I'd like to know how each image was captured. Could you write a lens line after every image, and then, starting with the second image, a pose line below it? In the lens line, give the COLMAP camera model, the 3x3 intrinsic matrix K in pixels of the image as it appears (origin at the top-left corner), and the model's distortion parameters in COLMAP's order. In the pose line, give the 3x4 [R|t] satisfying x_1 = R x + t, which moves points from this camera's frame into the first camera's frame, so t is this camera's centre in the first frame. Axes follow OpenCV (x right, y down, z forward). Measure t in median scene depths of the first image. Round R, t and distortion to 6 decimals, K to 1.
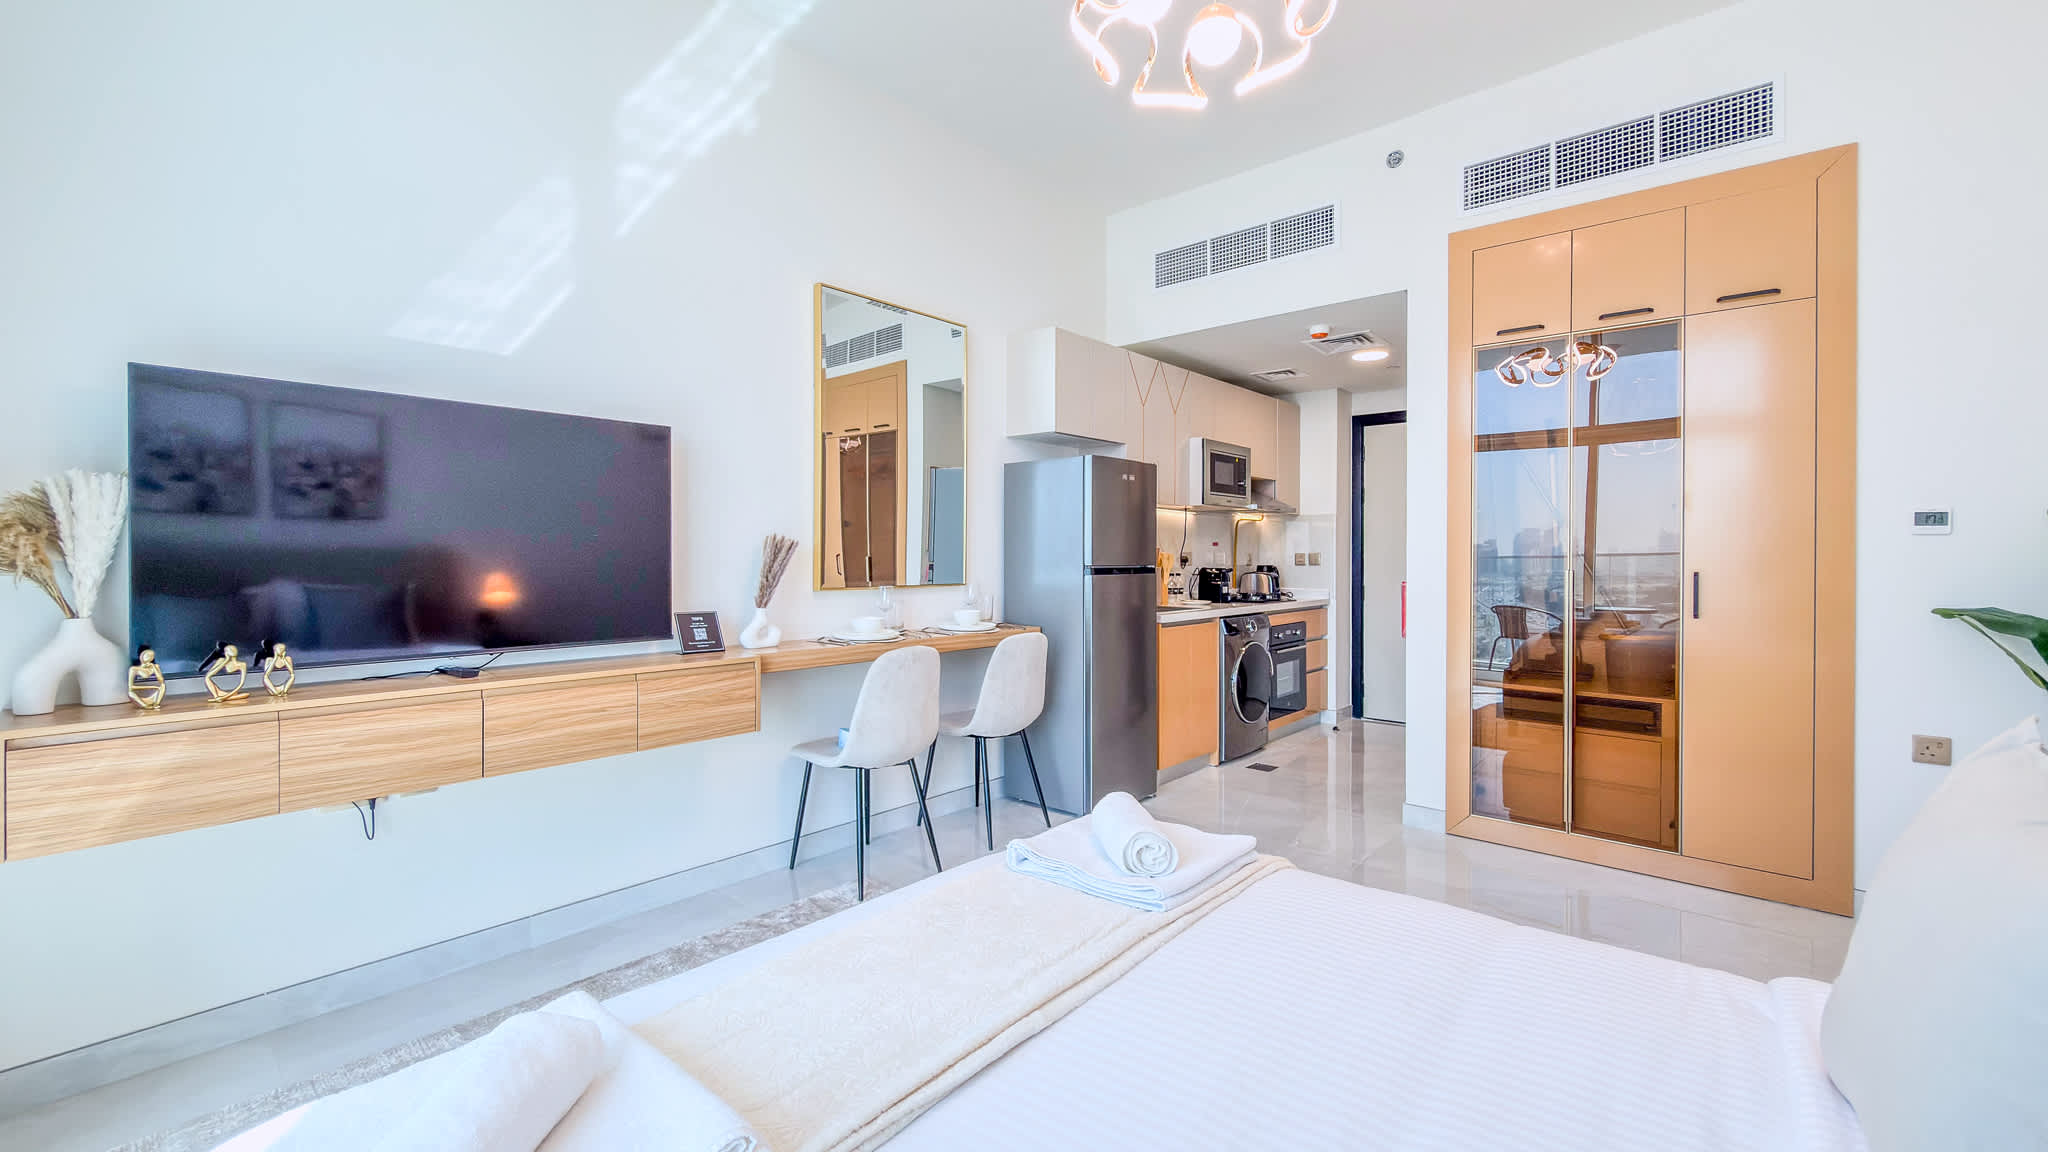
lens RADIAL K [[831.0, 0, 1030.9], [0, 831.0, 557.1], [0, 0, 1]] dist [0.000996, 0.000155]
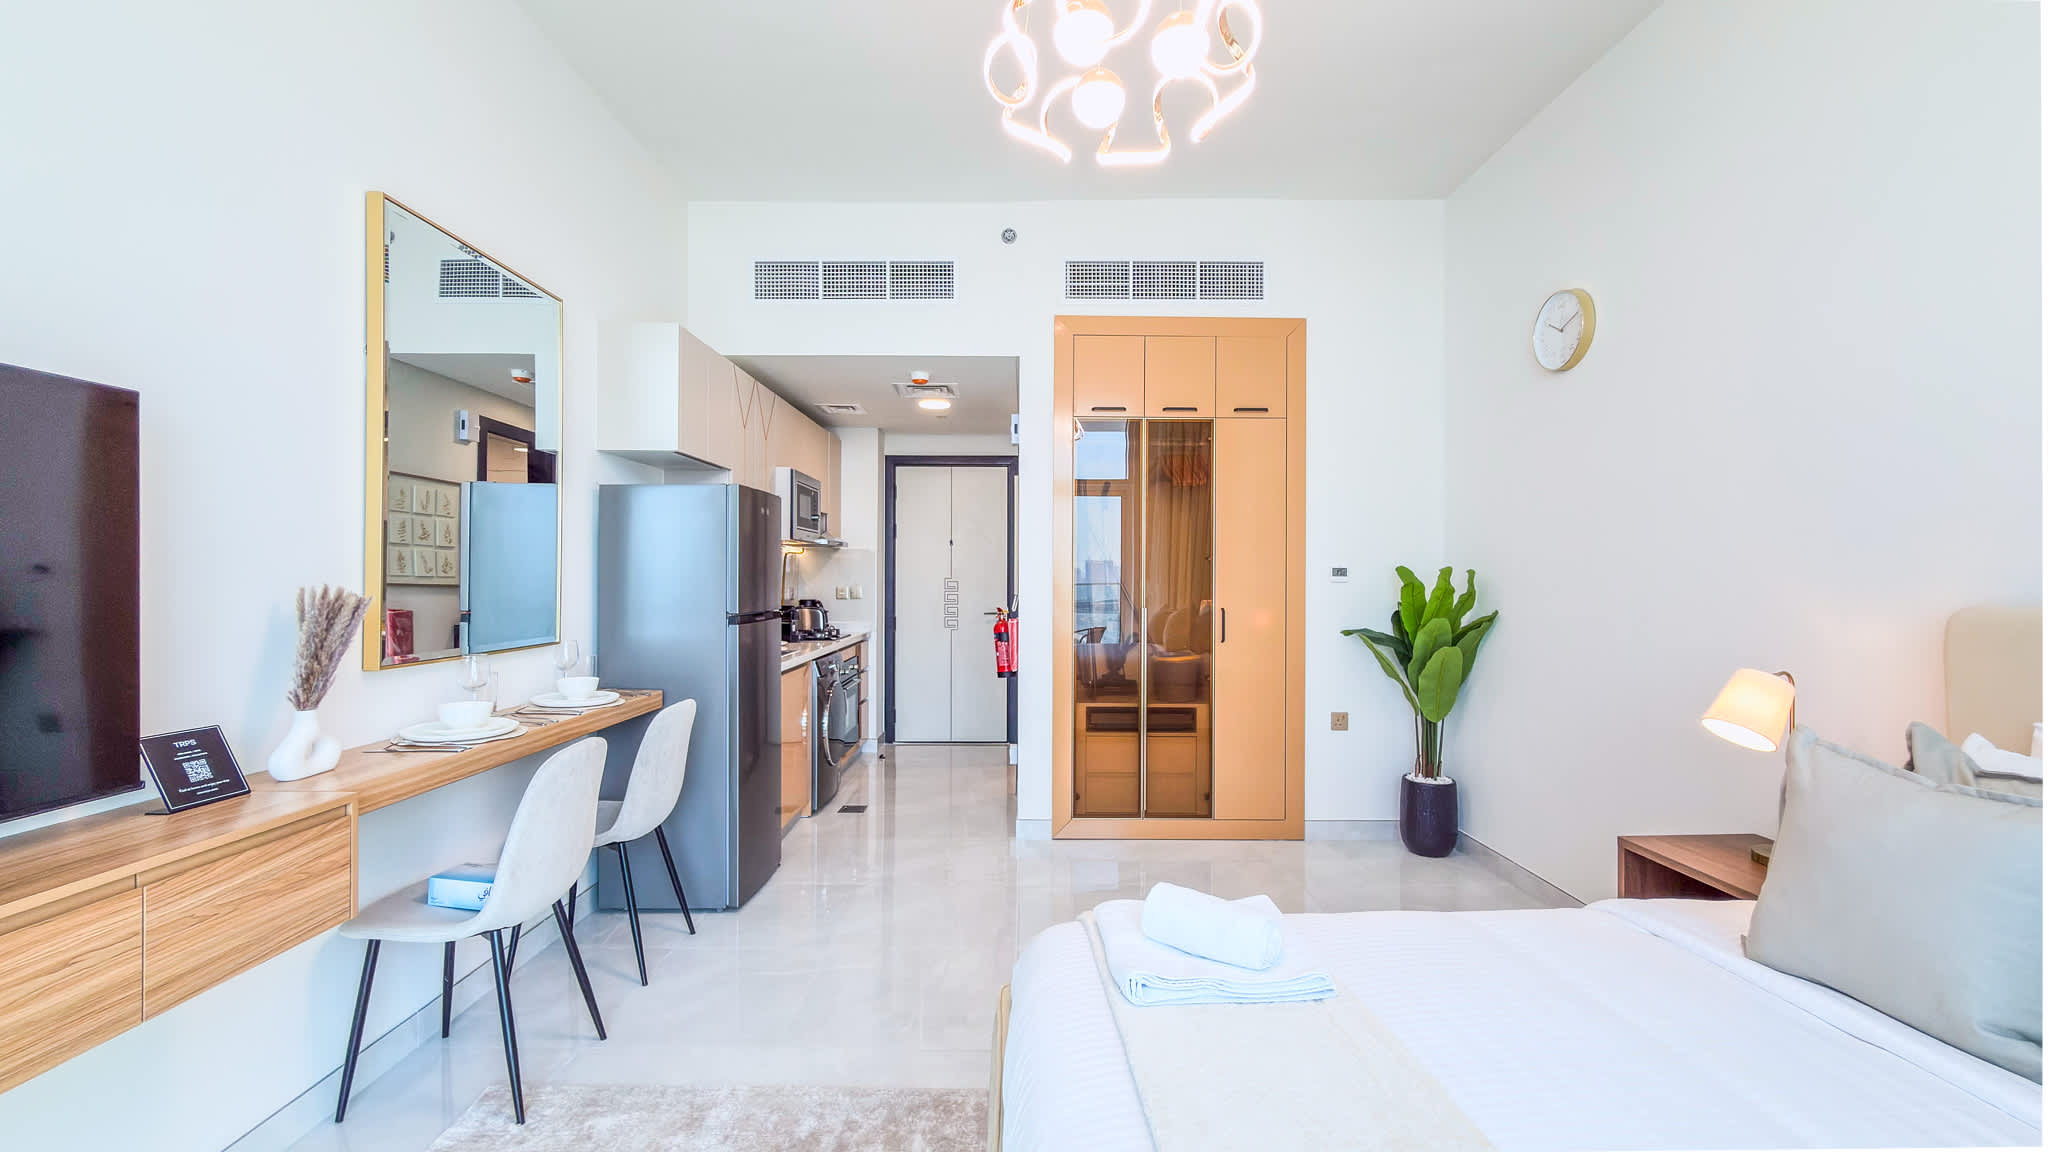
lens RADIAL K [[821.8, 0, 1024.0], [0, 821.8, 576.0], [0, 0, 1]] dist [-0.000544, 0.000182]
pose [[0.751525, -0.001098, 0.659704, -0.285989], [0.001298, 0.999999, 0.000185, -0.031009], [-0.659704, 0.000717, 0.751526, 0.182605]]
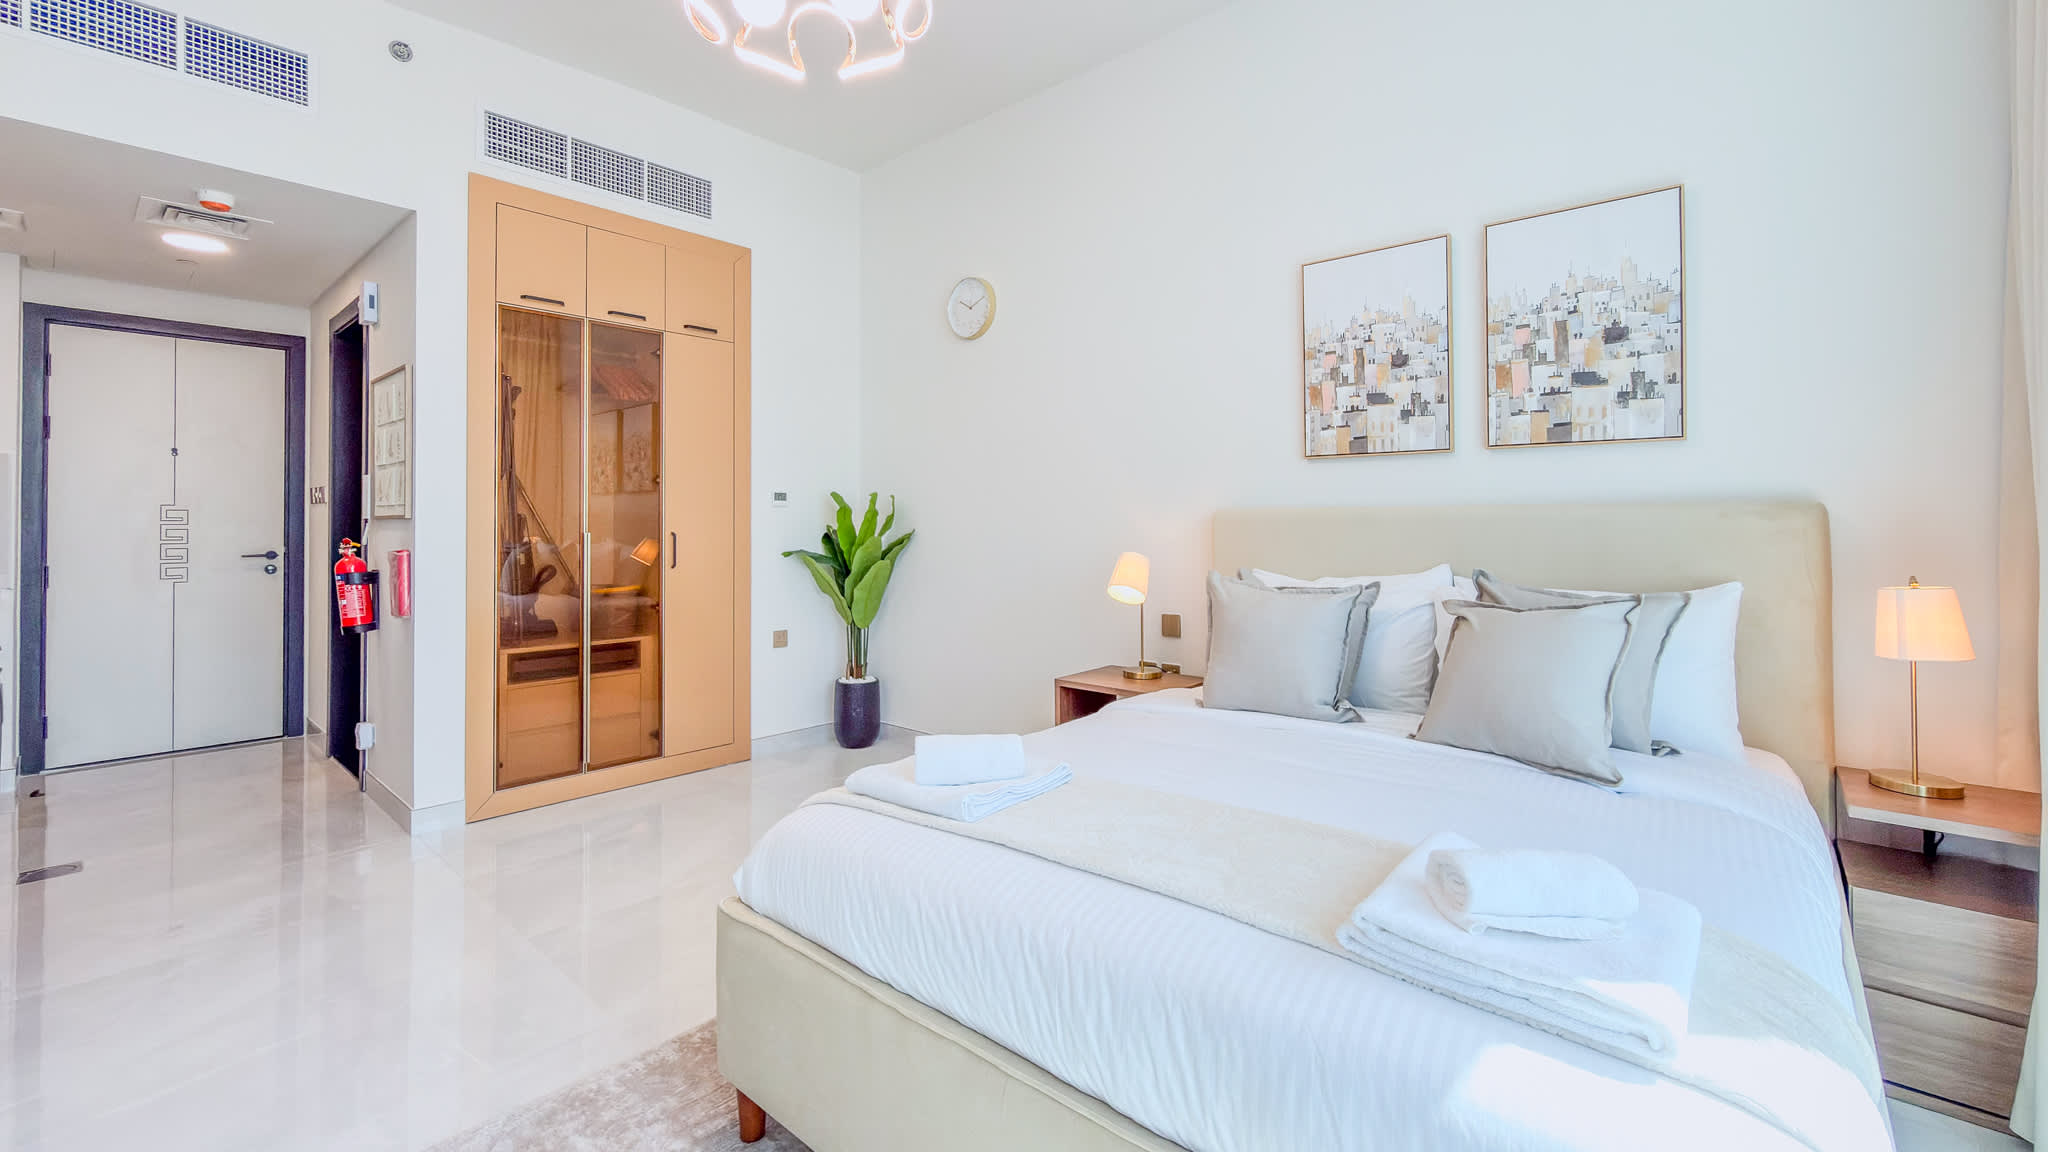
lens RADIAL K [[855.1, 0, 1032.4], [0, 855.1, 507.7], [0, 0, 1]] dist [0.000175, 0.000040]
pose [[0.008487, 0.013030, 0.999879, -0.453467], [0.004075, 0.999906, -0.013065, -0.000611], [-0.999956, 0.004185, 0.008433, 0.379899]]
